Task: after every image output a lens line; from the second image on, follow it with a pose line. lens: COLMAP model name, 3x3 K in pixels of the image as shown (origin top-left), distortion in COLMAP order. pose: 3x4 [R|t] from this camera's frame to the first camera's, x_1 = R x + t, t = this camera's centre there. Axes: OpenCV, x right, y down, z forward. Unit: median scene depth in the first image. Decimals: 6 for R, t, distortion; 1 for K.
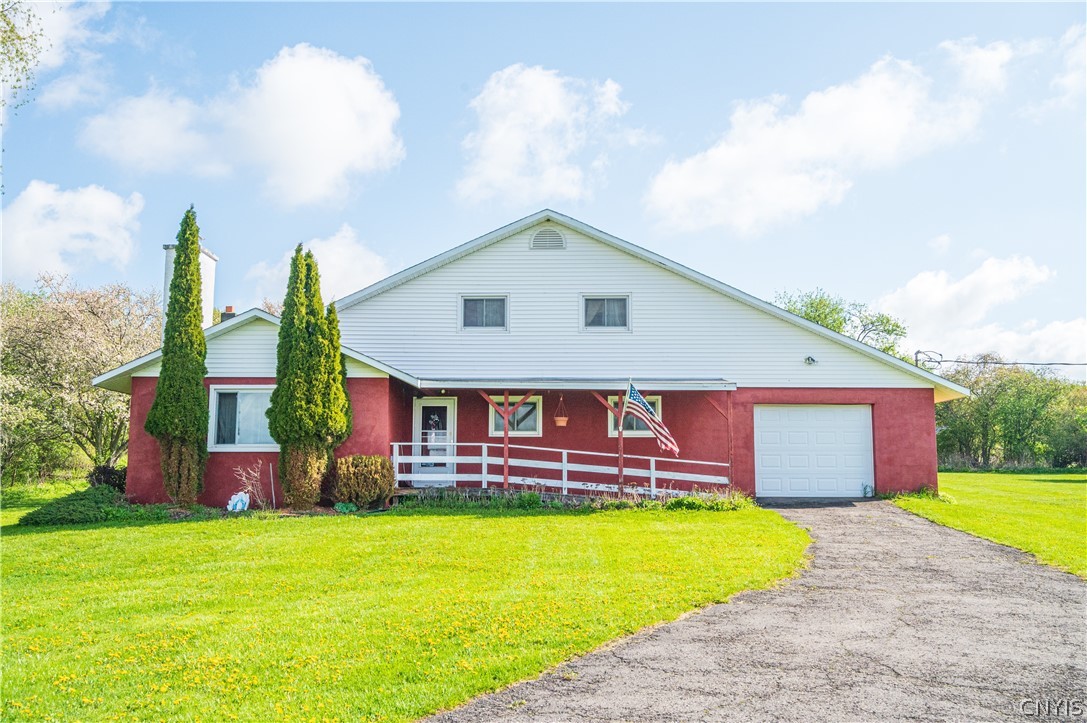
lens RADIAL K [[1042.3, 0, 543.5], [0, 1042.3, 361.5], [0, 0, 1]] dist [-0.003579, -0.005511]
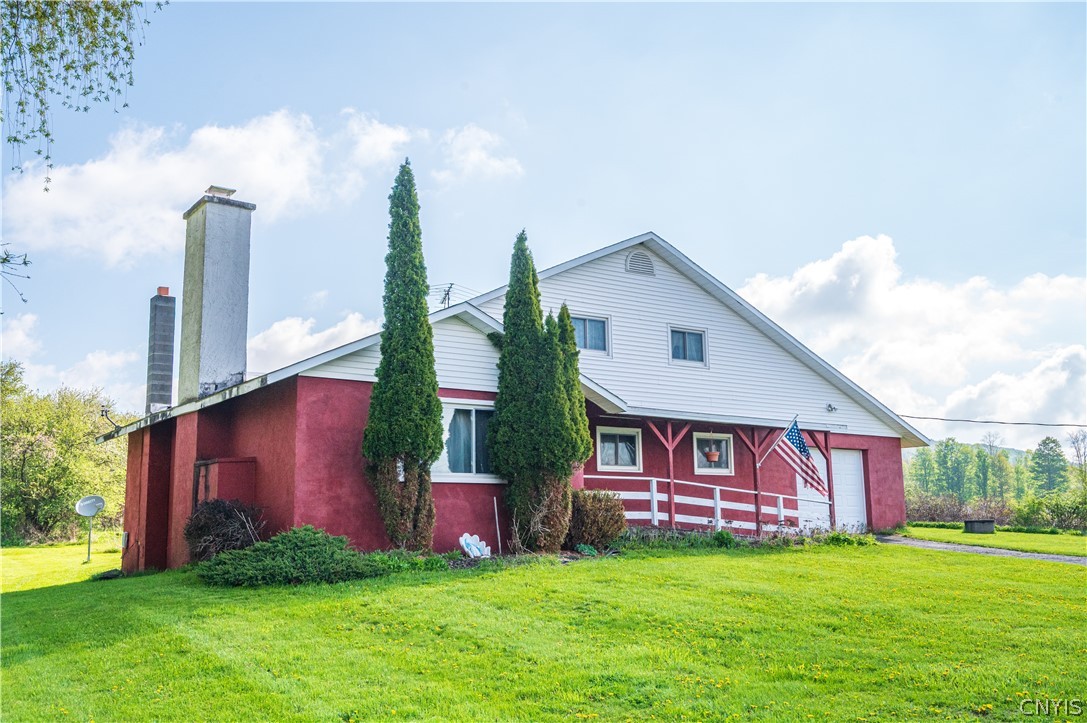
lens RADIAL K [[1023.0, 0, 543.5], [0, 1023.0, 361.5], [0, 0, 1]] dist [-0.005910, -0.002888]
pose [[0.819825, 0.085074, 0.566258, -0.601412], [-0.062366, 0.996285, -0.059388, 0.033262], [-0.569207, 0.013372, 0.822085, 0.292452]]
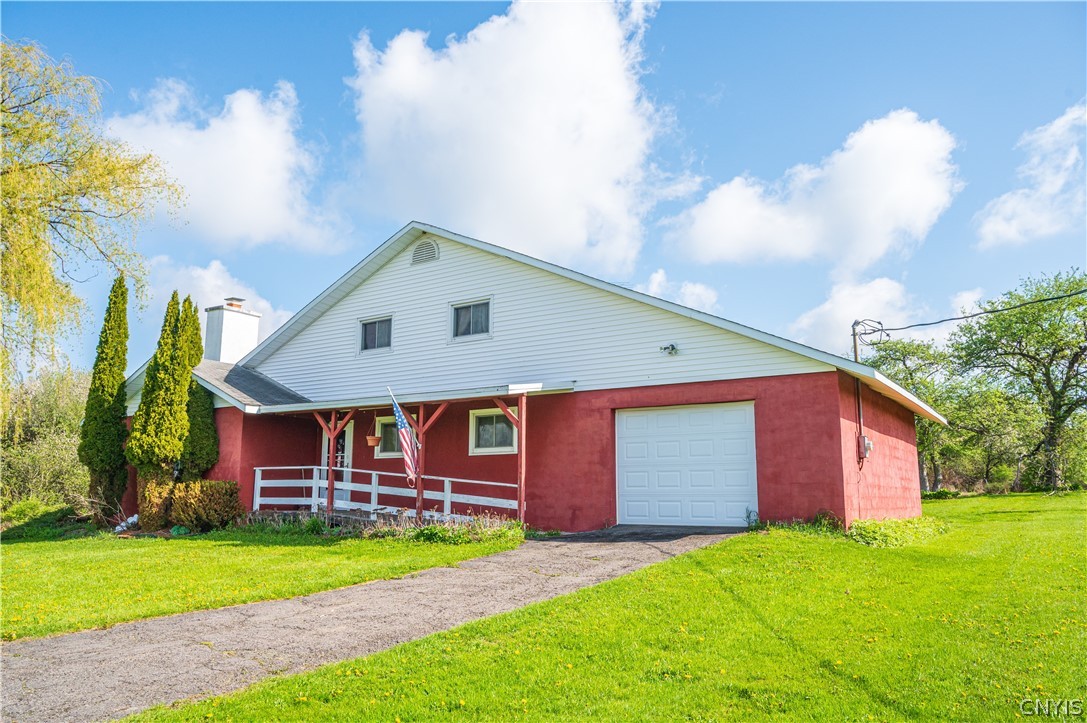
lens RADIAL K [[805.6, 0, 543.5], [0, 805.6, 361.5], [0, 0, 1]] dist [-0.009725, -0.001347]
pose [[0.838391, -0.092070, -0.537238, 0.500490], [0.068040, 0.995599, -0.064442, 0.040565], [0.540807, 0.017473, 0.840965, 0.441158]]
